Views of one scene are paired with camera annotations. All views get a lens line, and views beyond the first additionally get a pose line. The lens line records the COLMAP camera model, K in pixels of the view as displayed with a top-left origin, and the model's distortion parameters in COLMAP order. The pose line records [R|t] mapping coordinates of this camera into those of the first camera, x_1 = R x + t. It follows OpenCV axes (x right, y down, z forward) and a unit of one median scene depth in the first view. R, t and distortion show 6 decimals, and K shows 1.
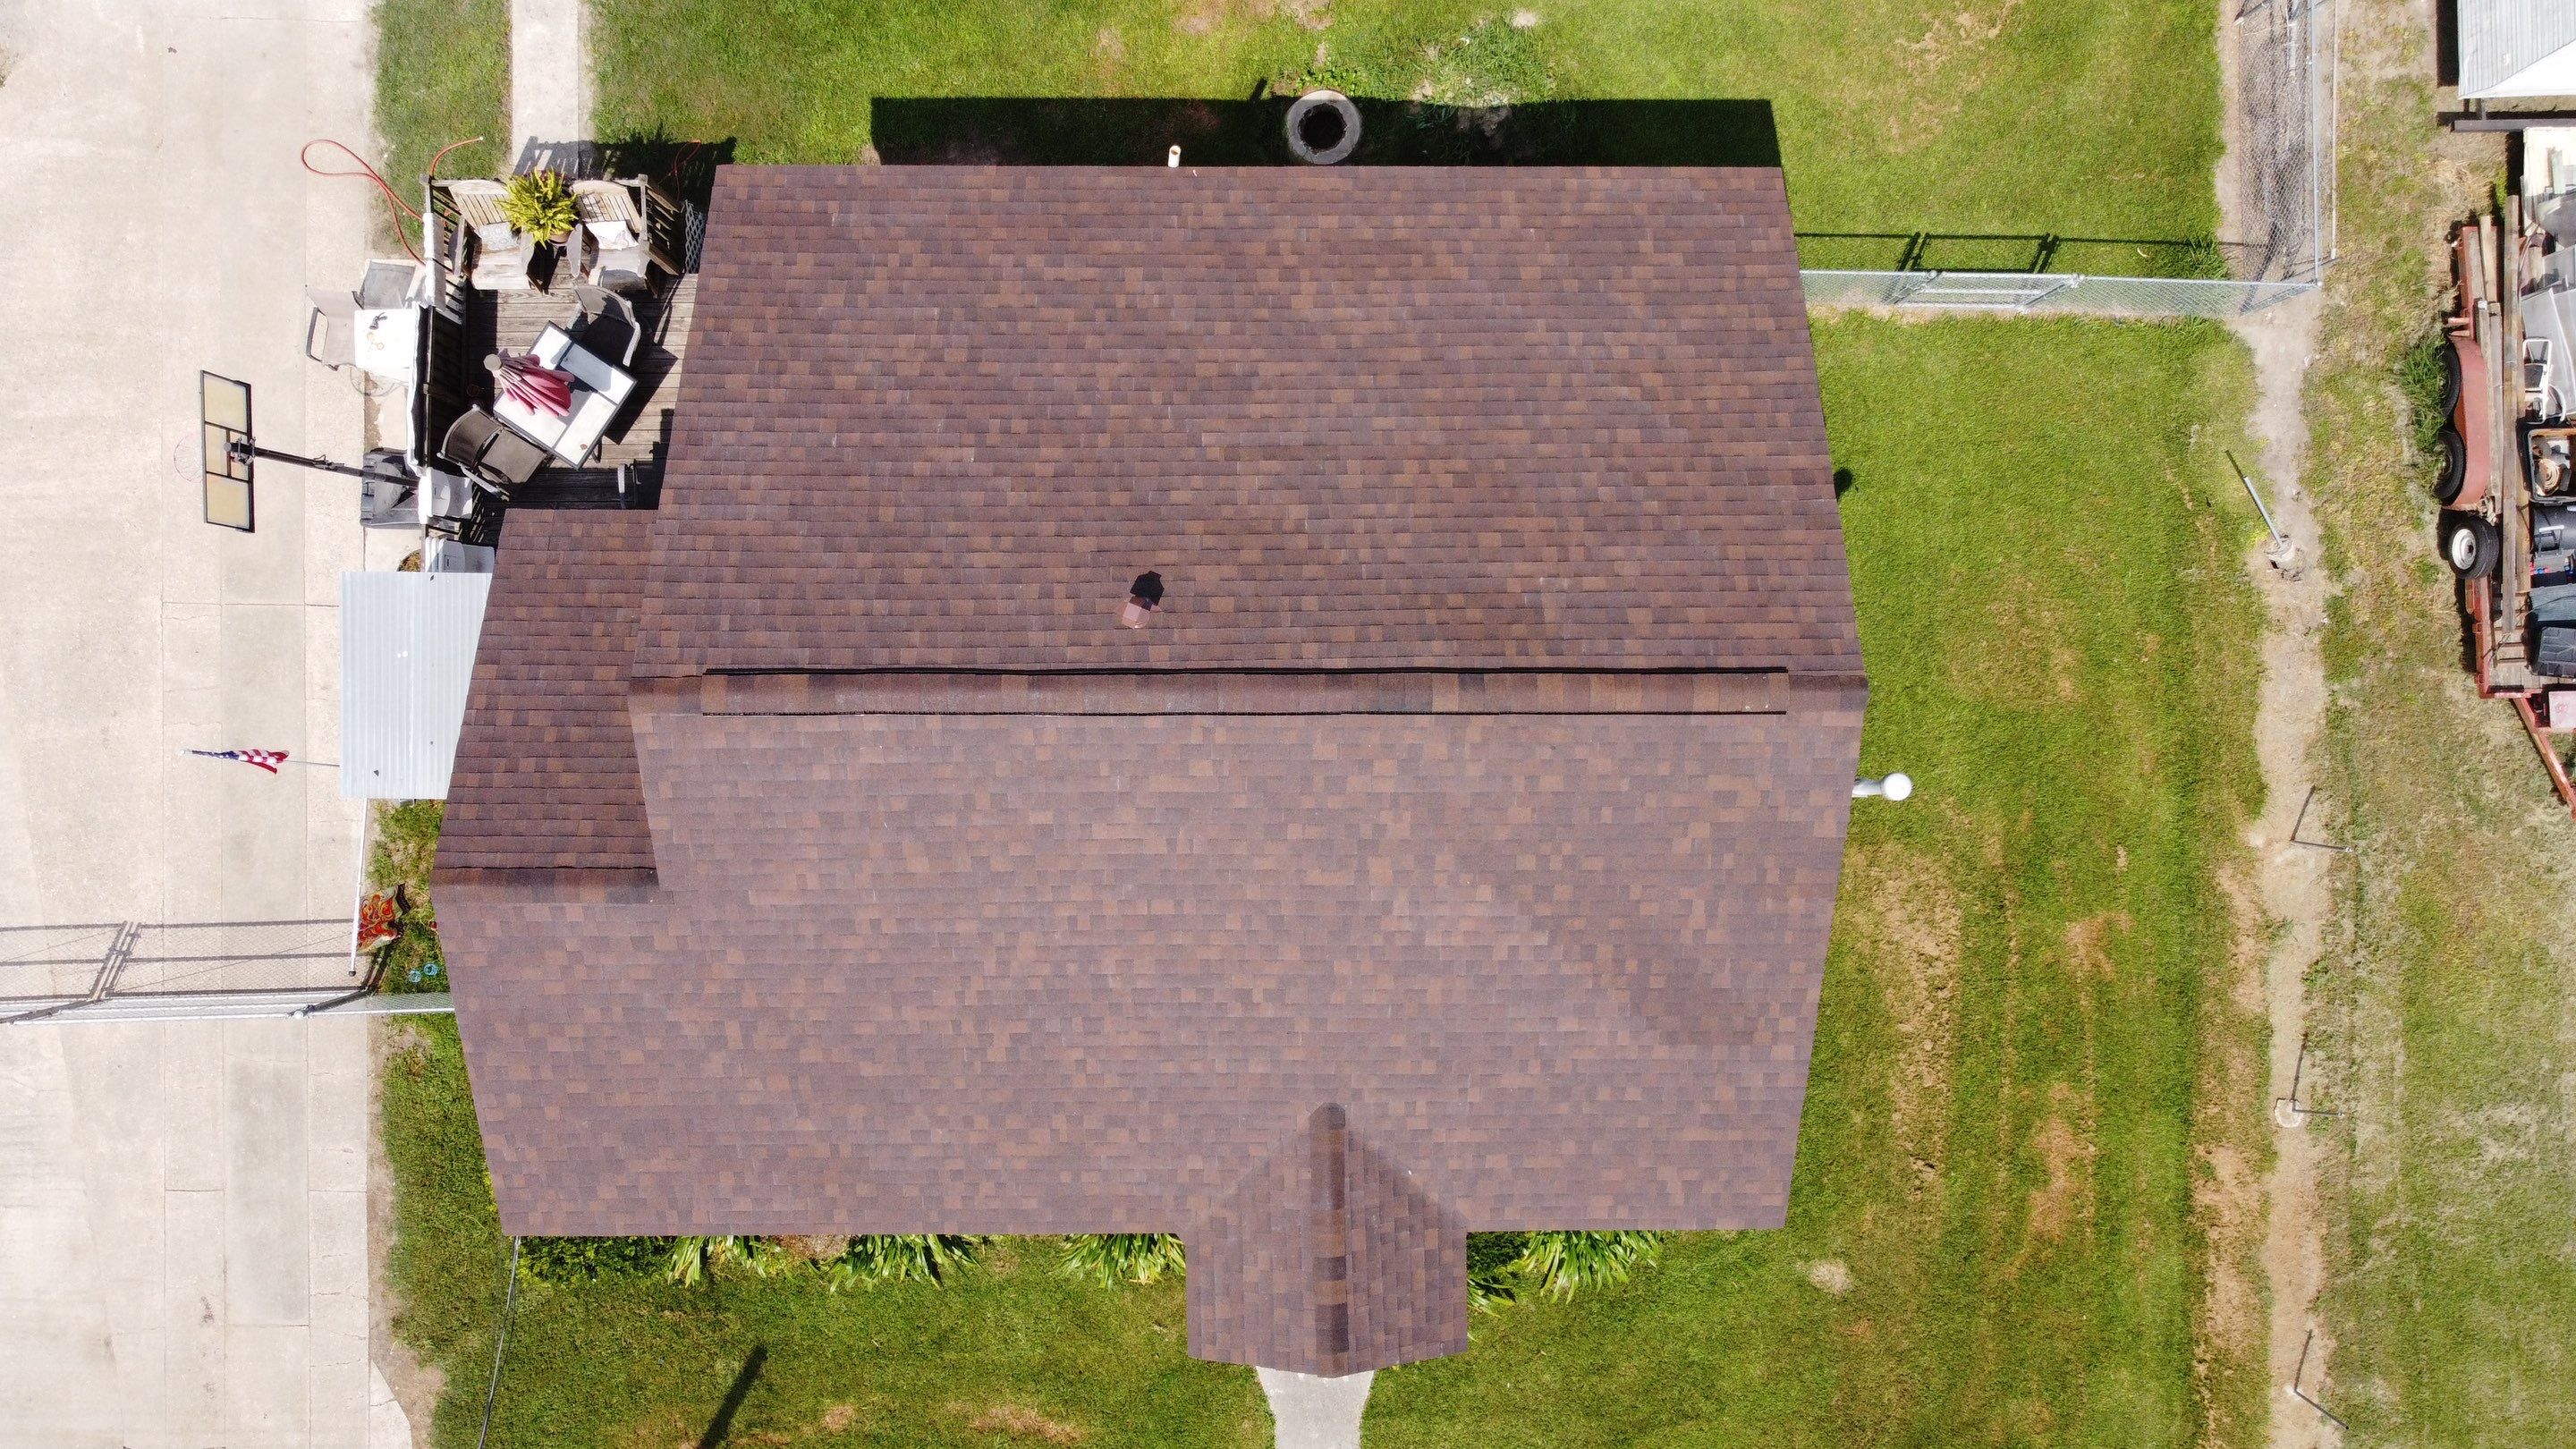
lens RADIAL K [[1952.4, 0, 1277.2], [0, 1952.4, 715.5], [0, 0, 1]] dist [0.002690, -0.004775]
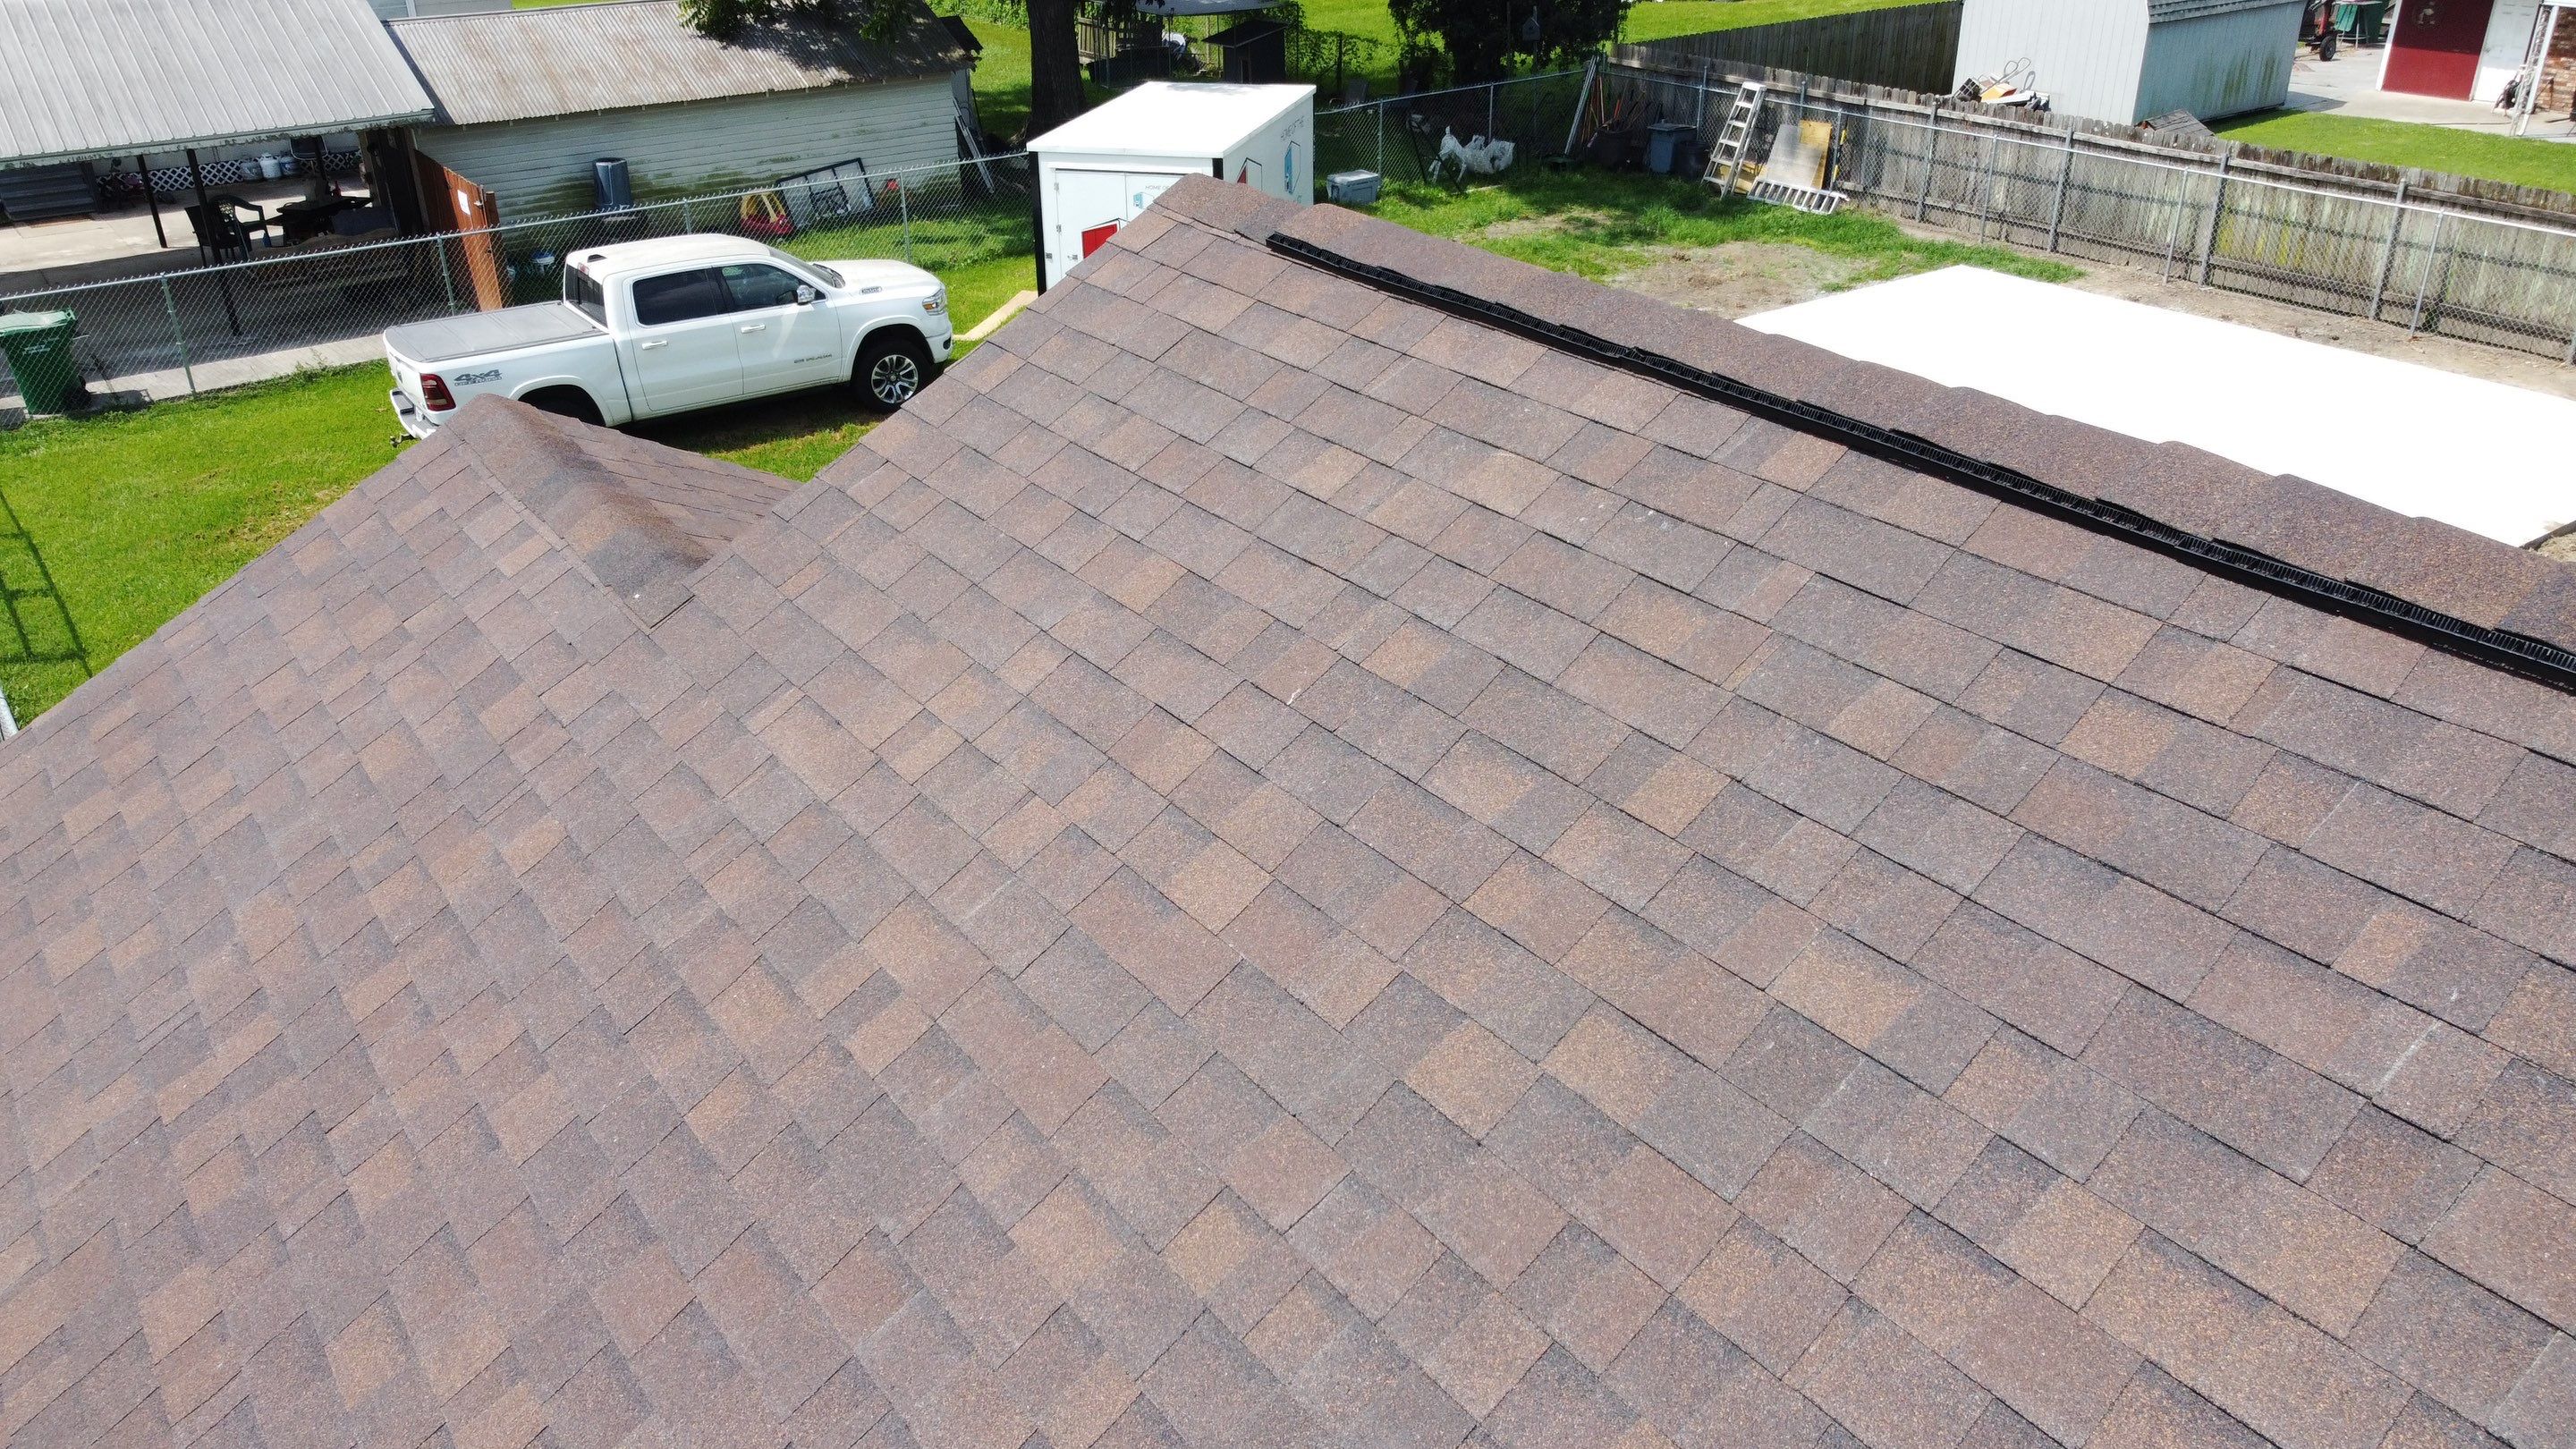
lens RADIAL K [[1952.4, 0, 1274.0], [0, 1952.4, 738.9], [0, 0, 1]] dist [0.002690, -0.004775]
pose [[0.576124, 0.352253, -0.737563, -0.023018], [-0.816905, 0.278338, -0.505168, 0.145907], [0.027344, 0.893558, 0.448114, 0.740755]]
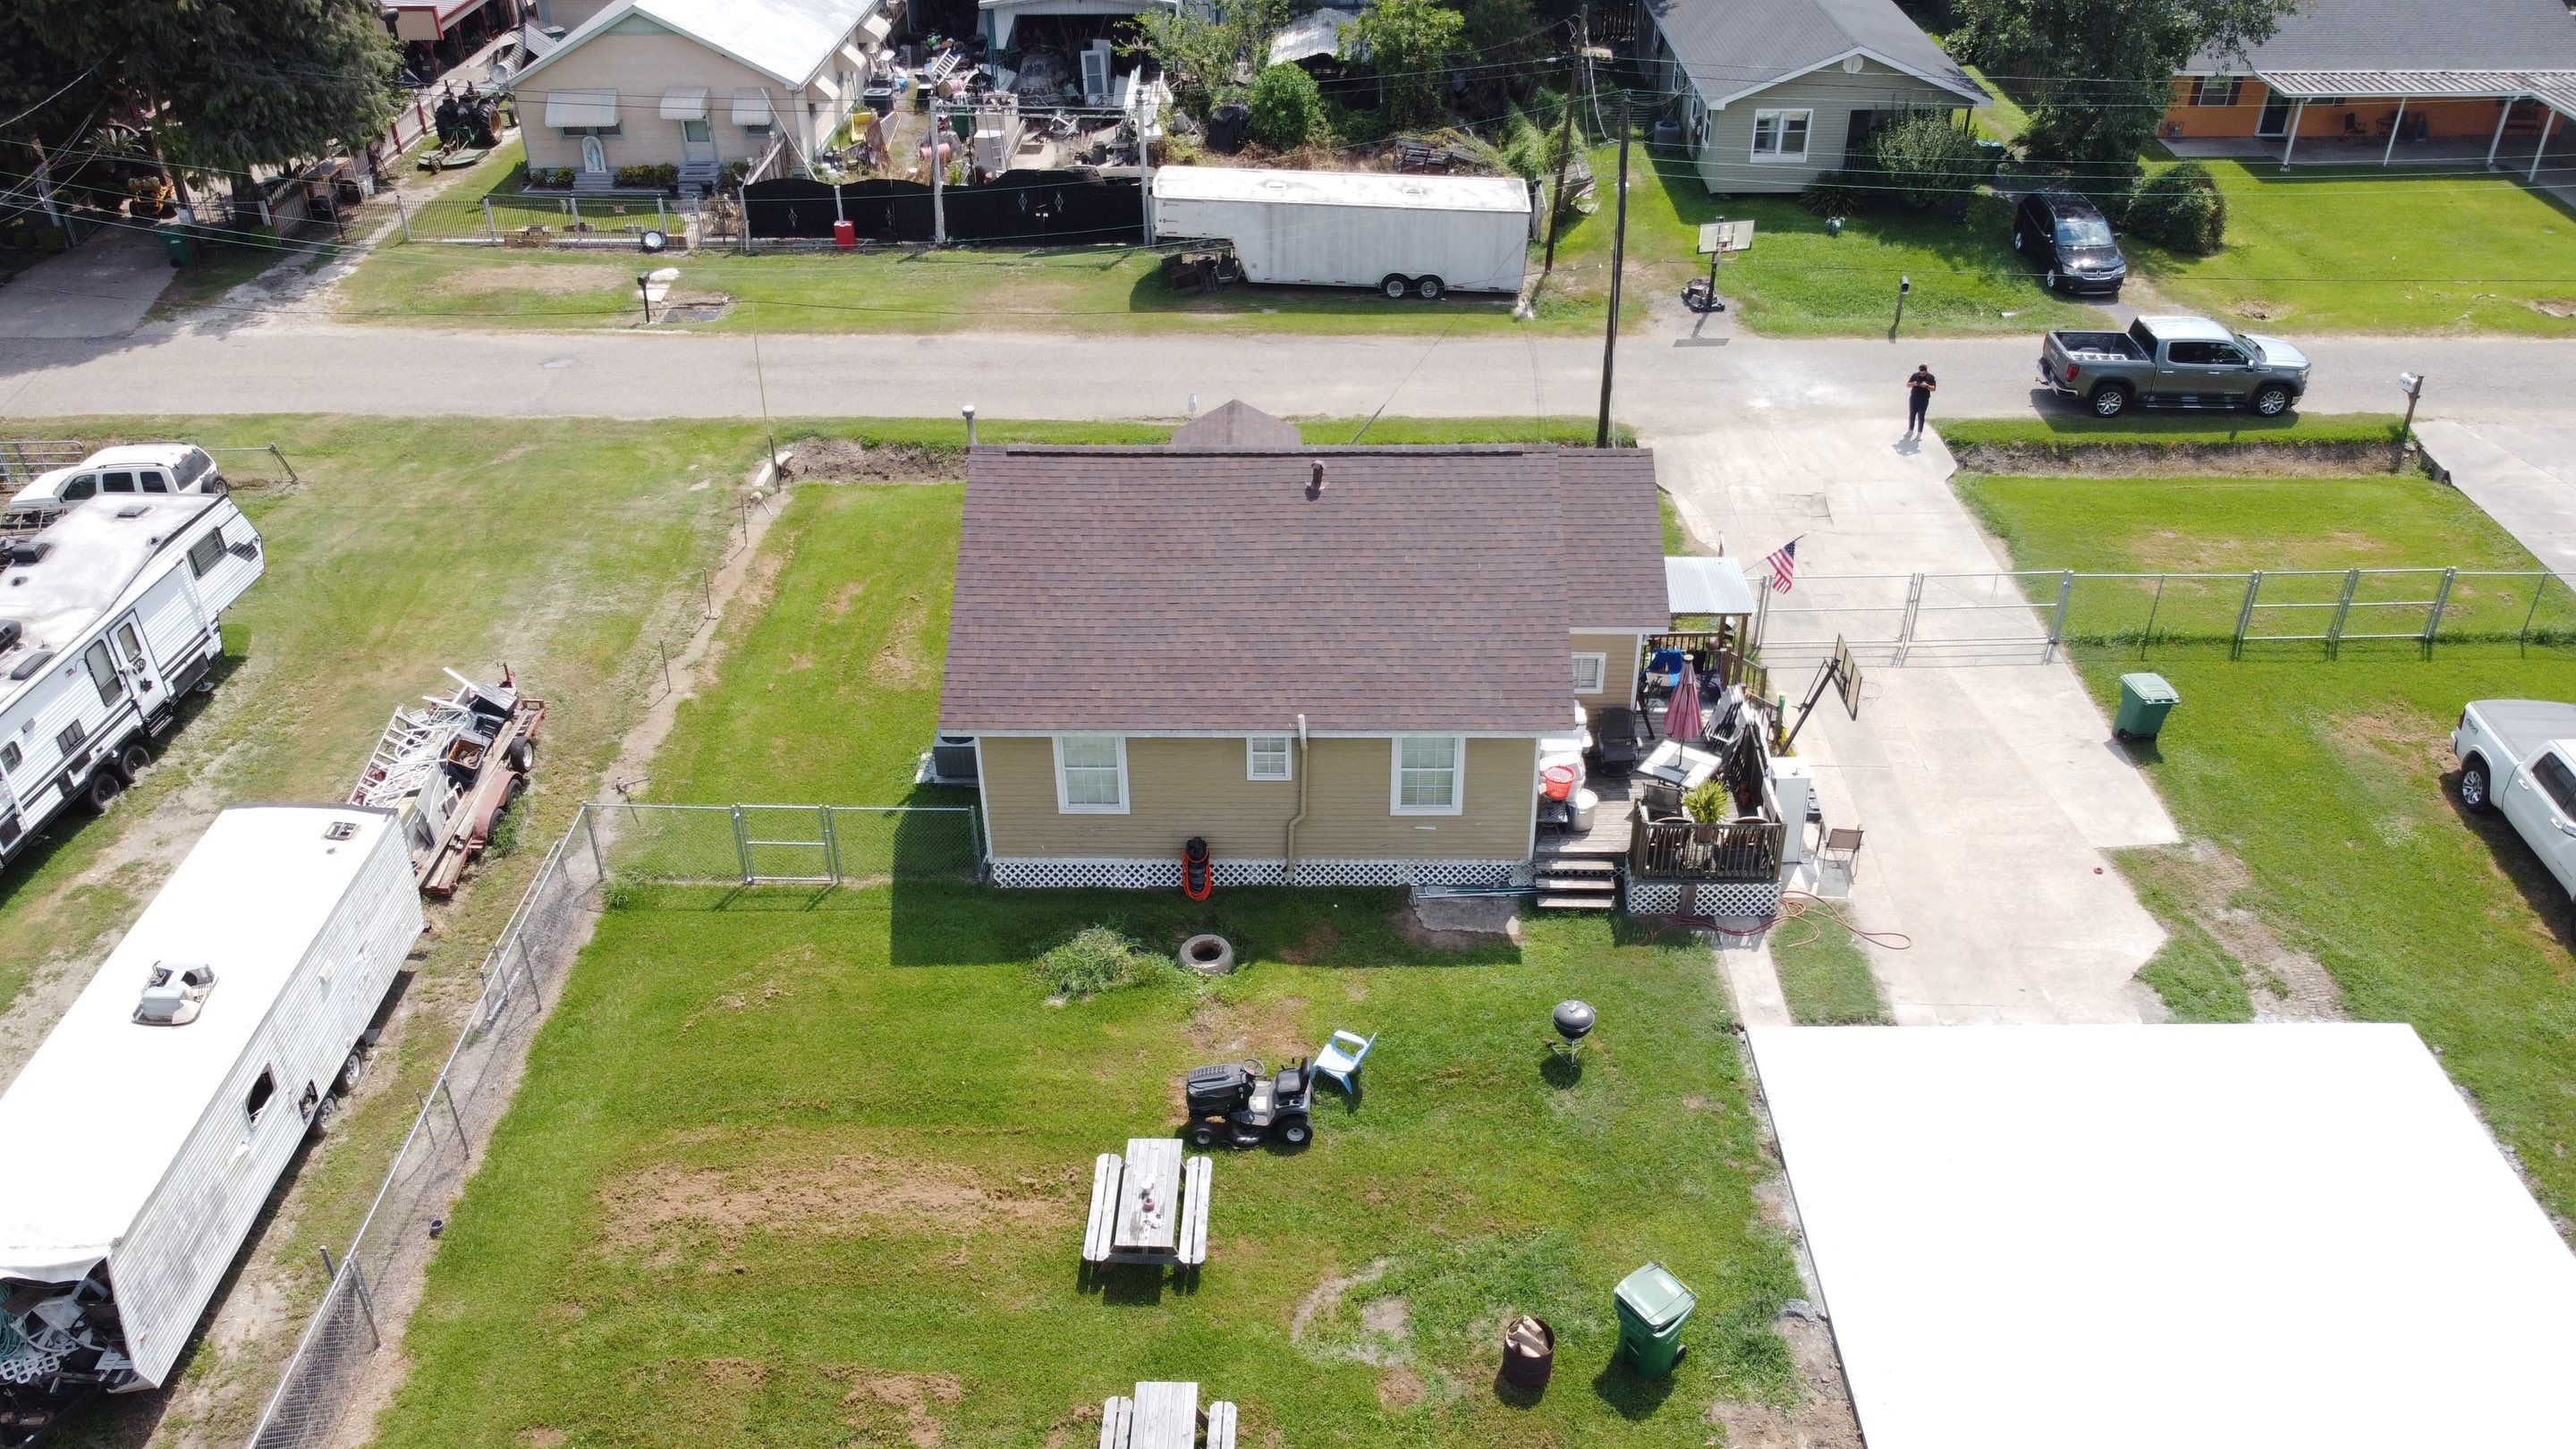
lens RADIAL K [[1952.4, 0, 1271.8], [0, 1952.4, 708.5], [0, 0, 1]] dist [0.002690, -0.004775]
pose [[-0.999752, -0.016547, 0.014873, -0.047287], [0.021417, -0.534755, 0.844736, -1.555558], [-0.006025, 0.844845, 0.534977, 0.087429]]
